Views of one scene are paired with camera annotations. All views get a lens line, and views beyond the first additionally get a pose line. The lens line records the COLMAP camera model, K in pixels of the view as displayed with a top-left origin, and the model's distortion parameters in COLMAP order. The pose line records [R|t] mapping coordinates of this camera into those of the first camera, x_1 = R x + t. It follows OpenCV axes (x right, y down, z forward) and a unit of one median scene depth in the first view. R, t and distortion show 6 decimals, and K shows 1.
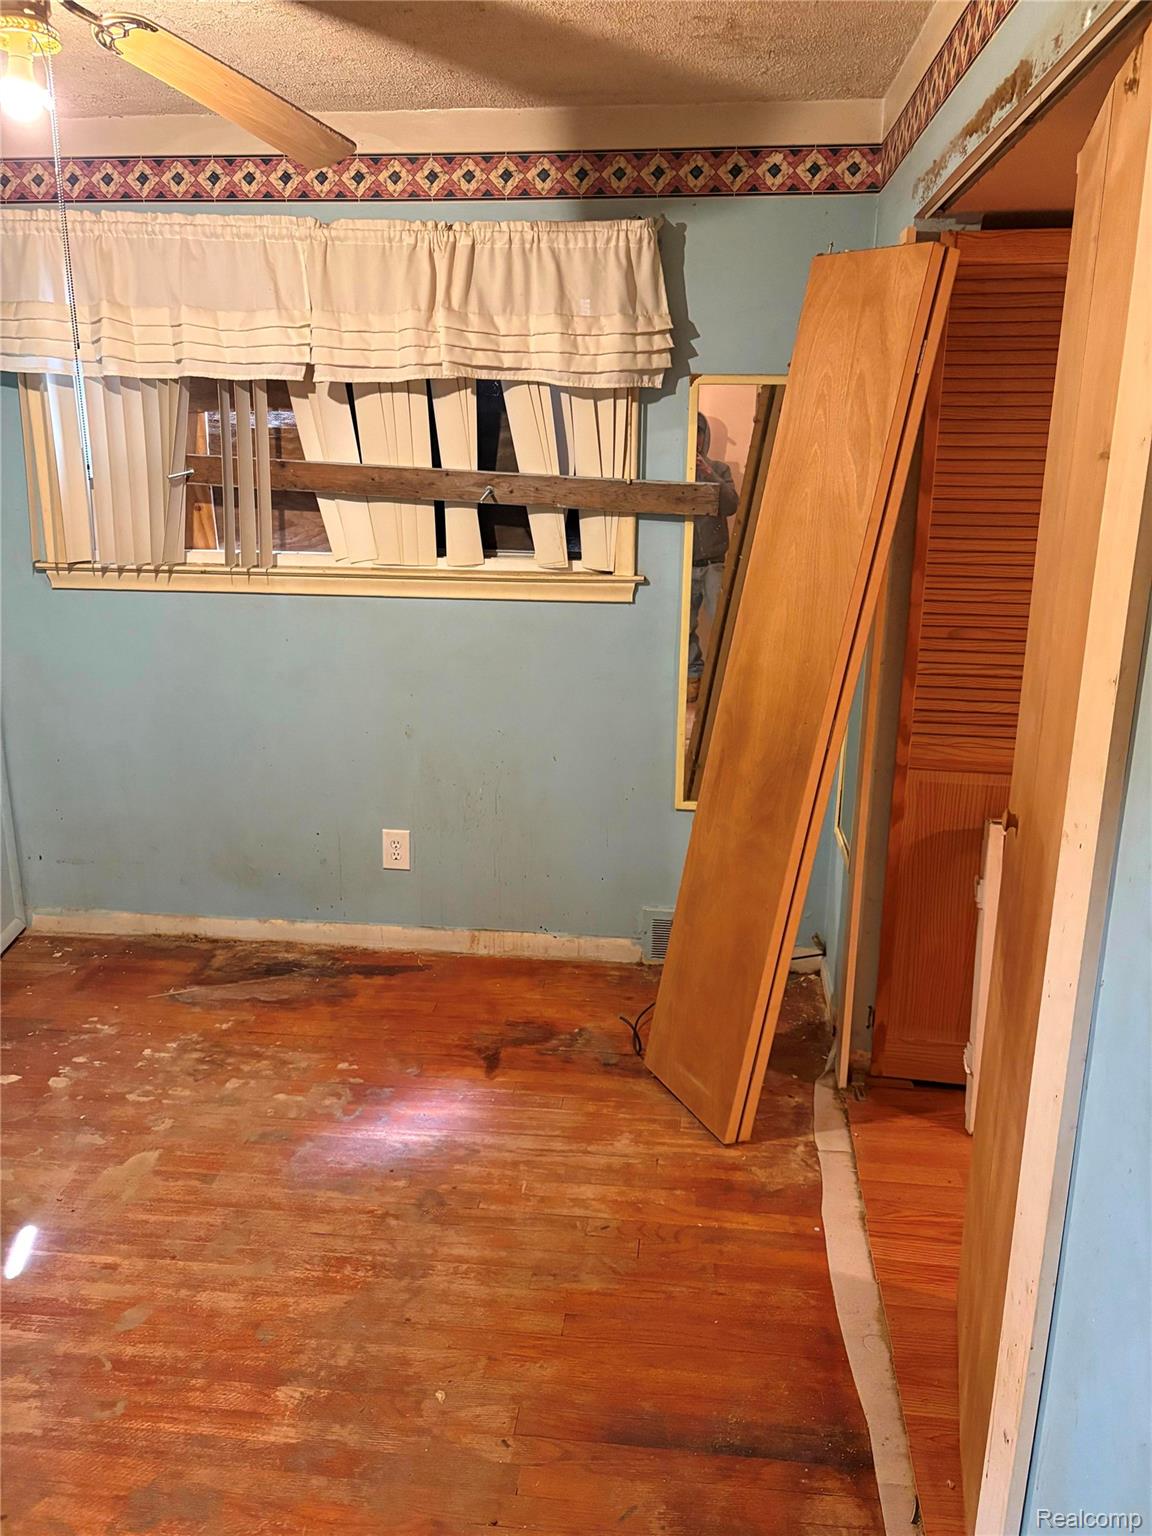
lens RADIAL K [[1159.7, 0, 581.1], [0, 1159.7, 763.1], [0, 0, 1]] dist [0.013450, -0.009101]
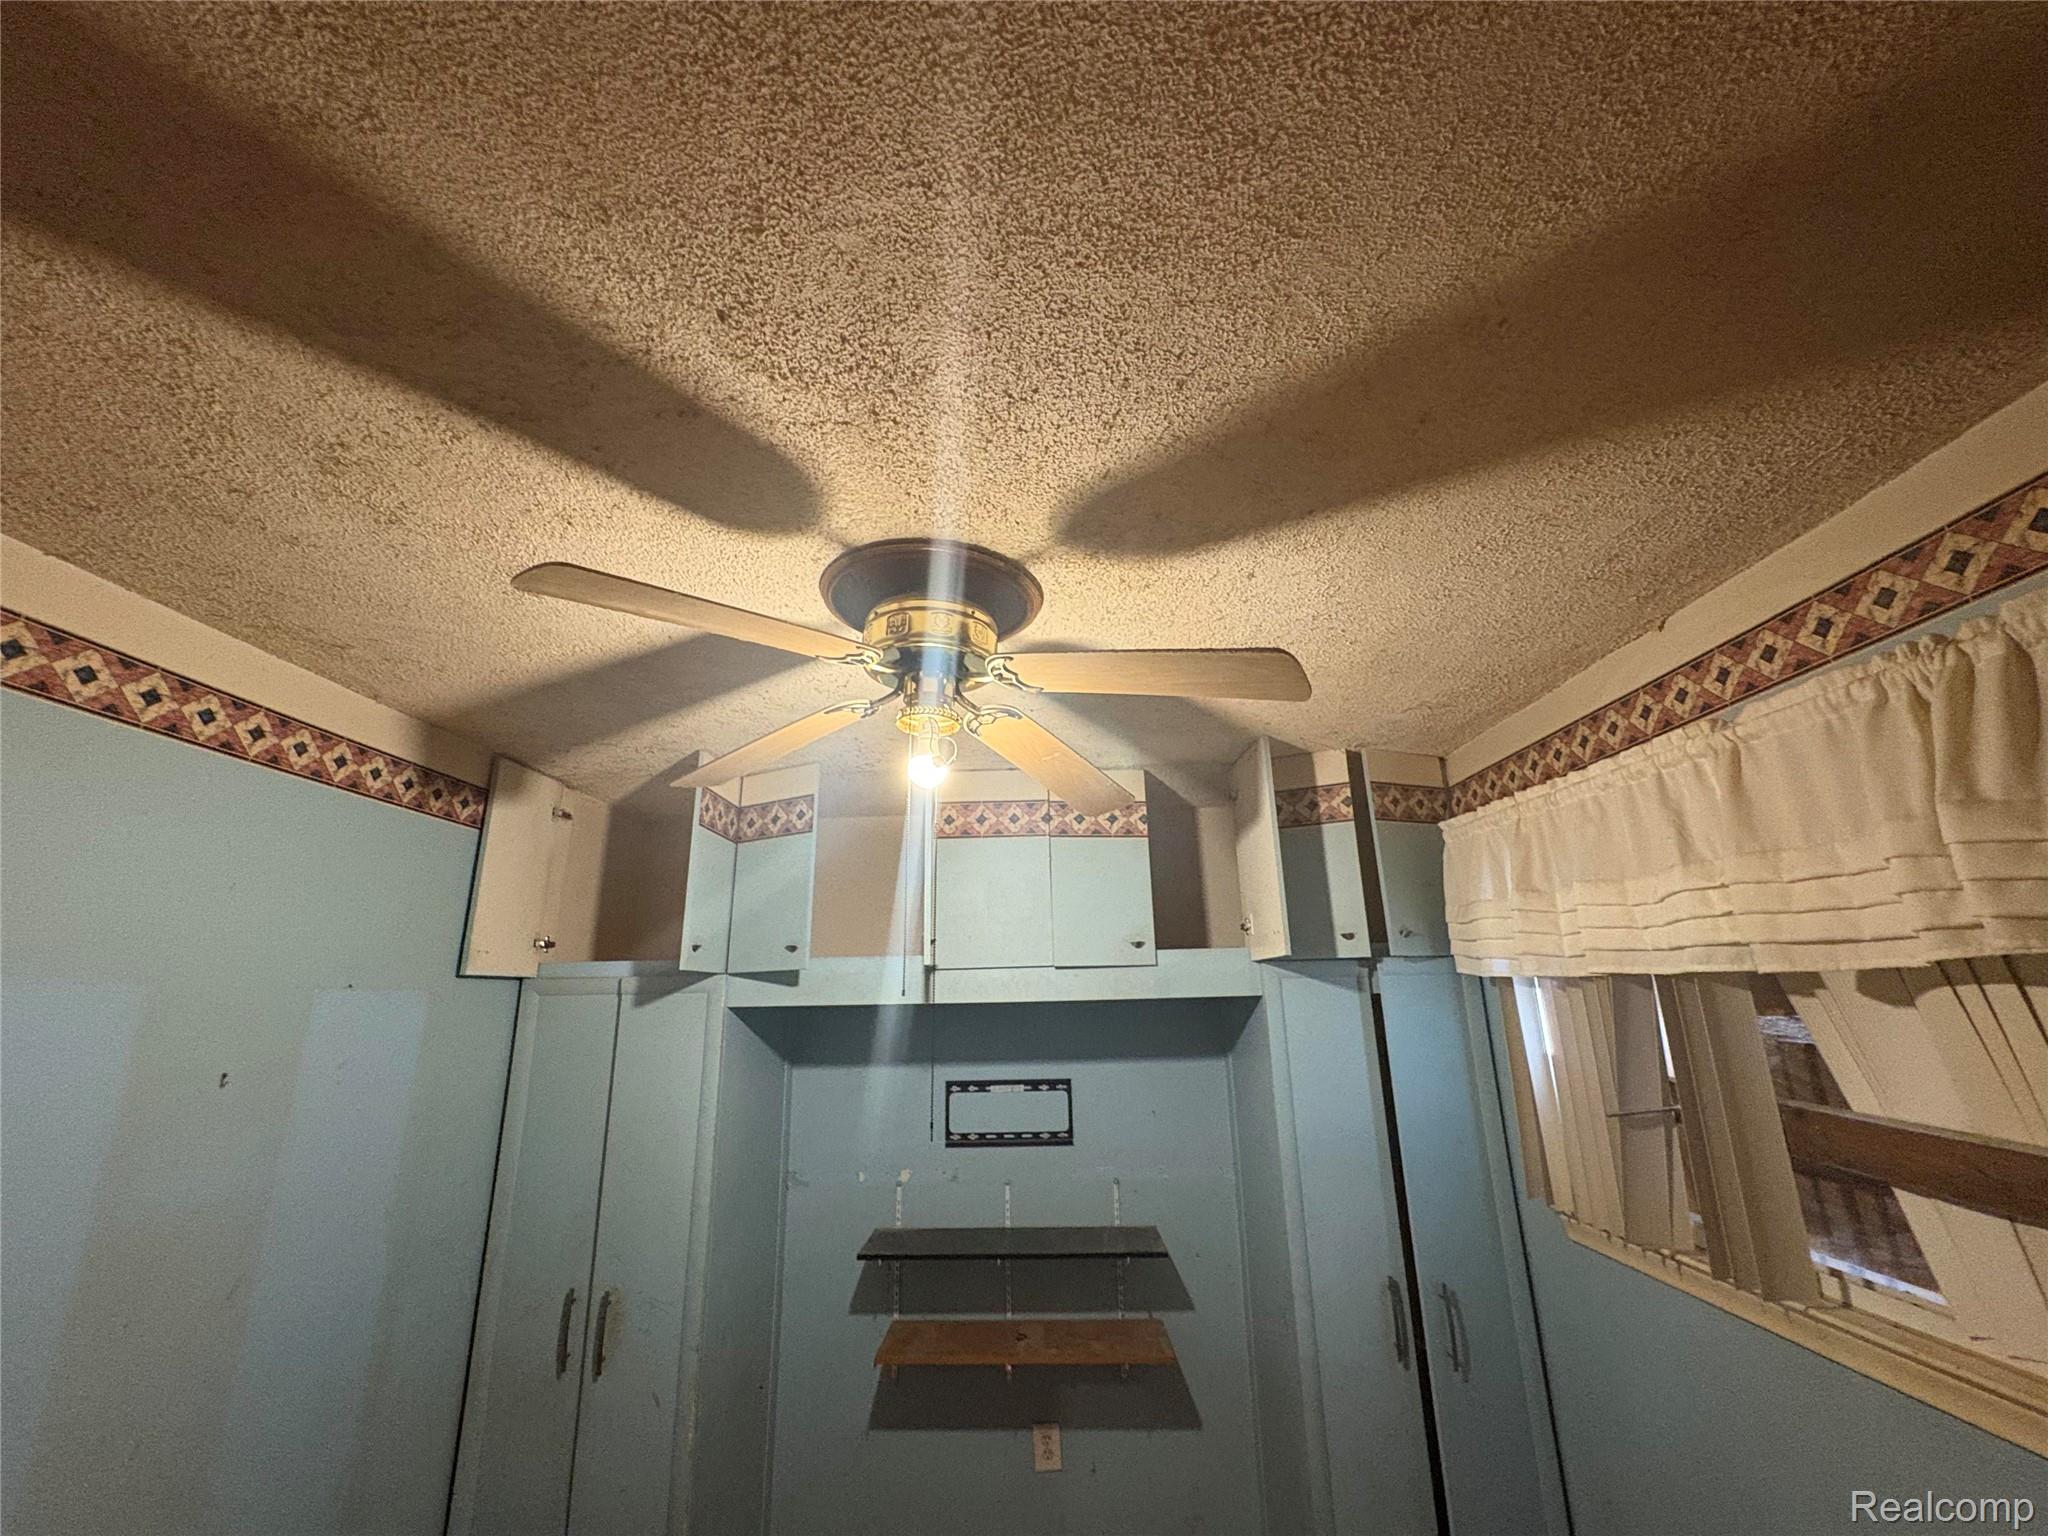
lens RADIAL K [[816.0, 0, 1020.3], [0, 816.0, 772.1], [0, 0, 1]] dist [0.000572, -0.000217]
pose [[0.080593, -0.280221, -0.956546, 0.152501], [-0.250950, 0.923050, -0.291552, -0.213183], [0.964639, 0.263542, 0.004070, 0.627724]]
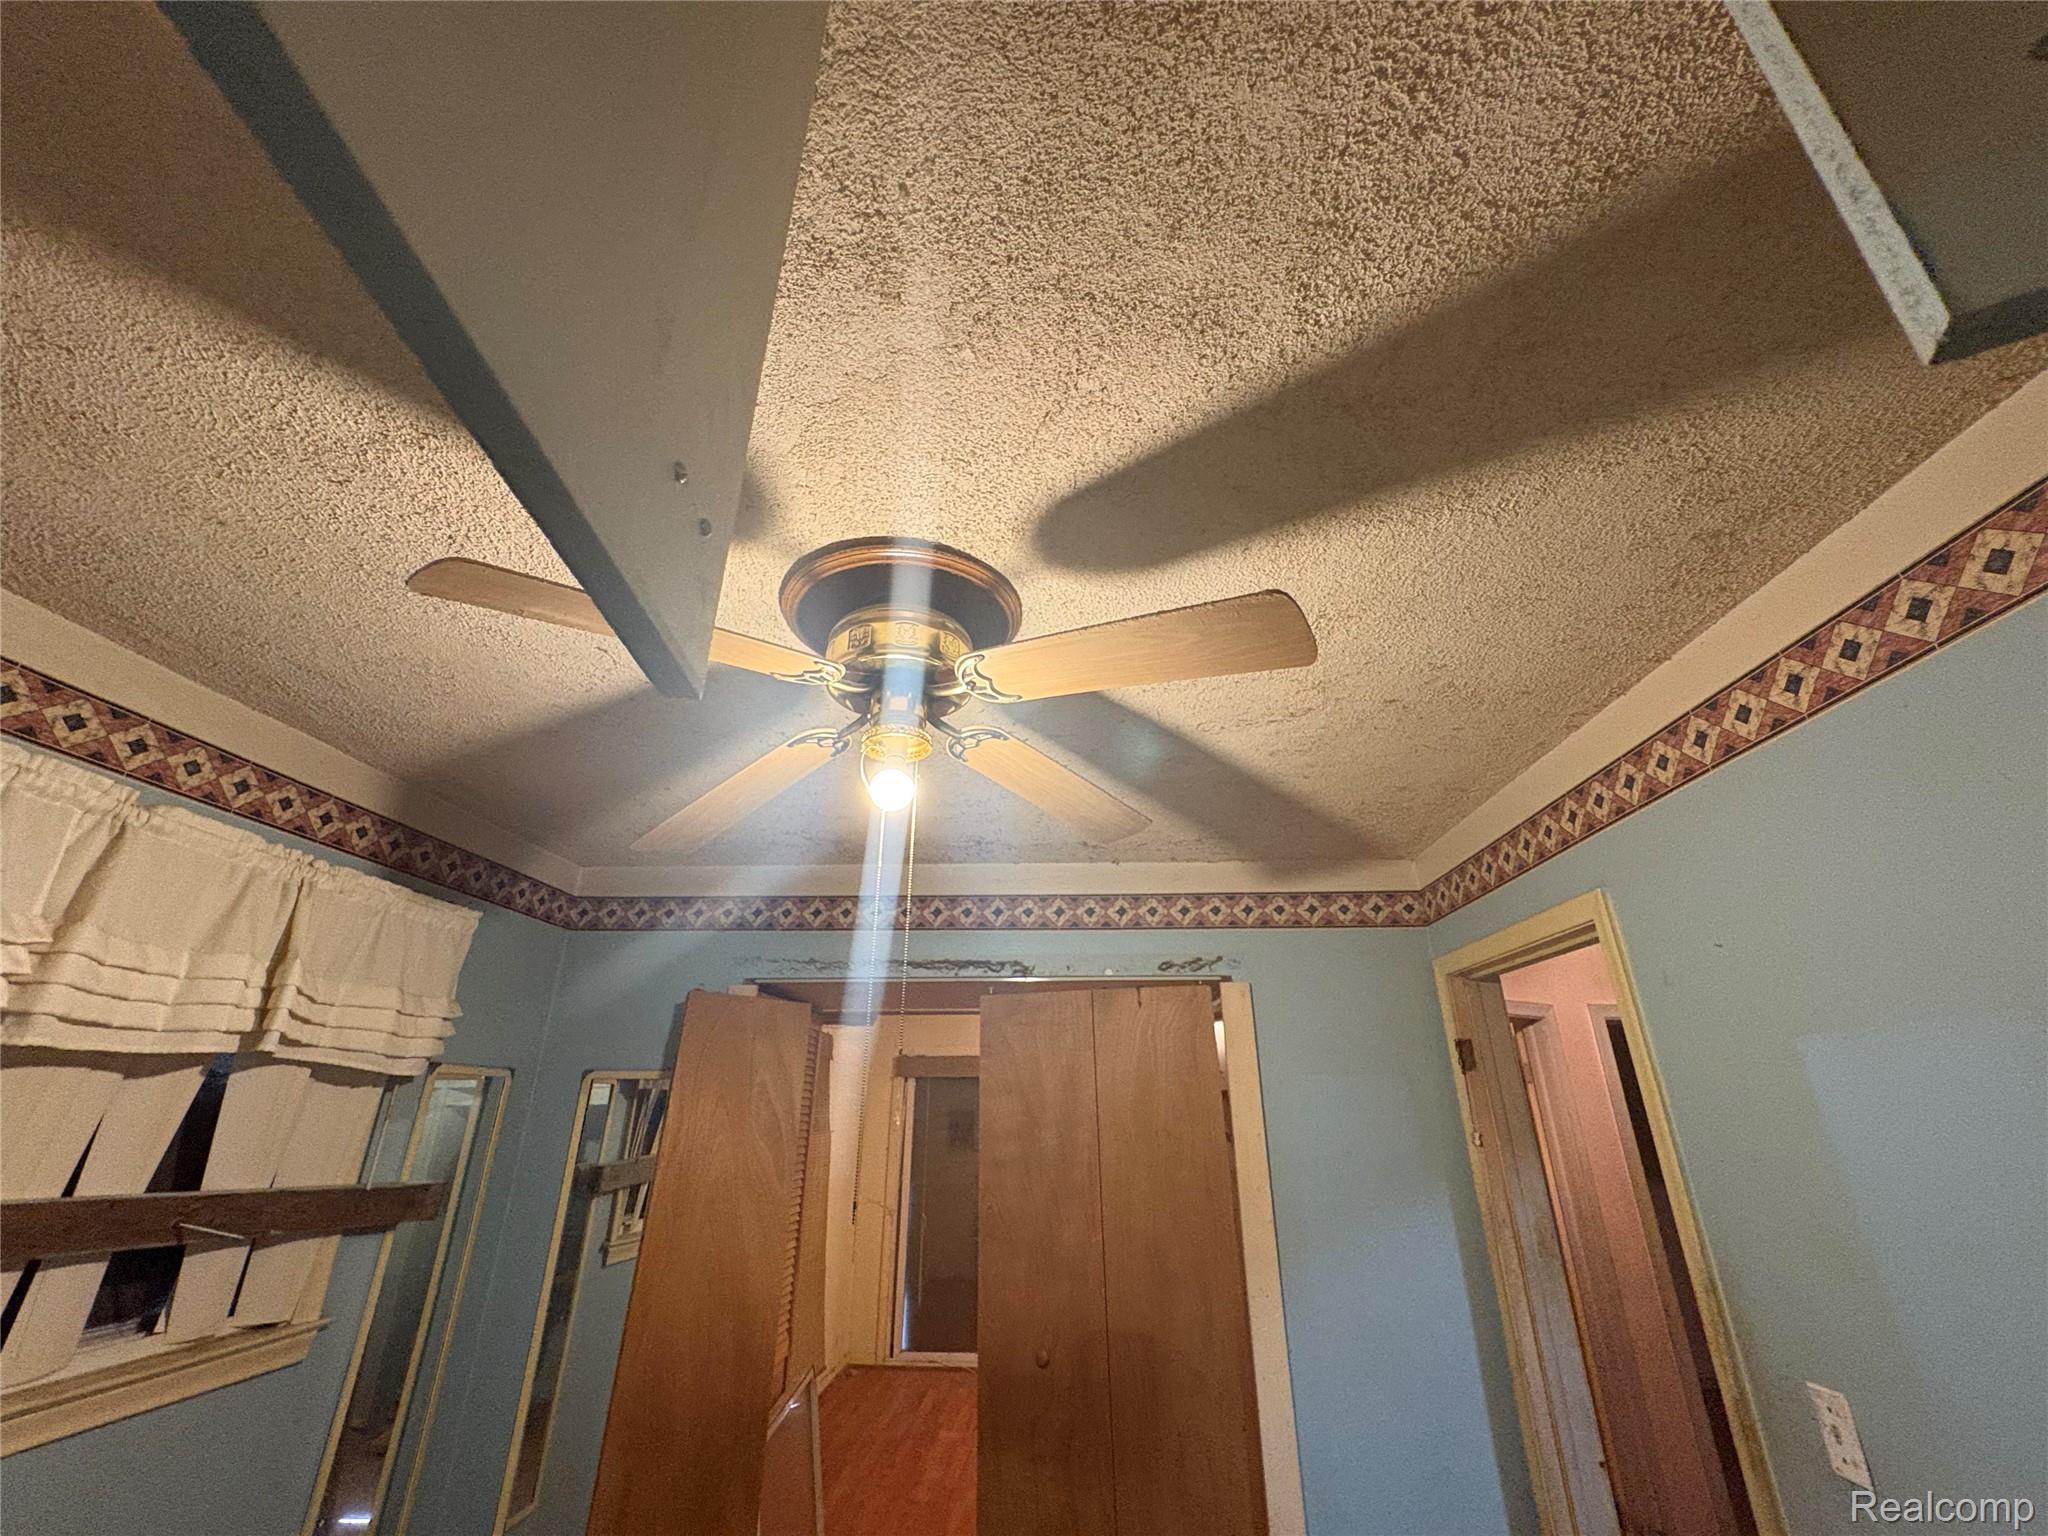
lens RADIAL K [[815.5, 0, 1024.6], [0, 815.5, 768.9], [0, 0, 1]] dist [-0.000553, 0.000111]
pose [[-0.035438, 0.380491, 0.924105, -0.651738], [0.264831, 0.895203, -0.358435, -0.181972], [-0.963643, 0.232030, -0.132491, 0.566573]]
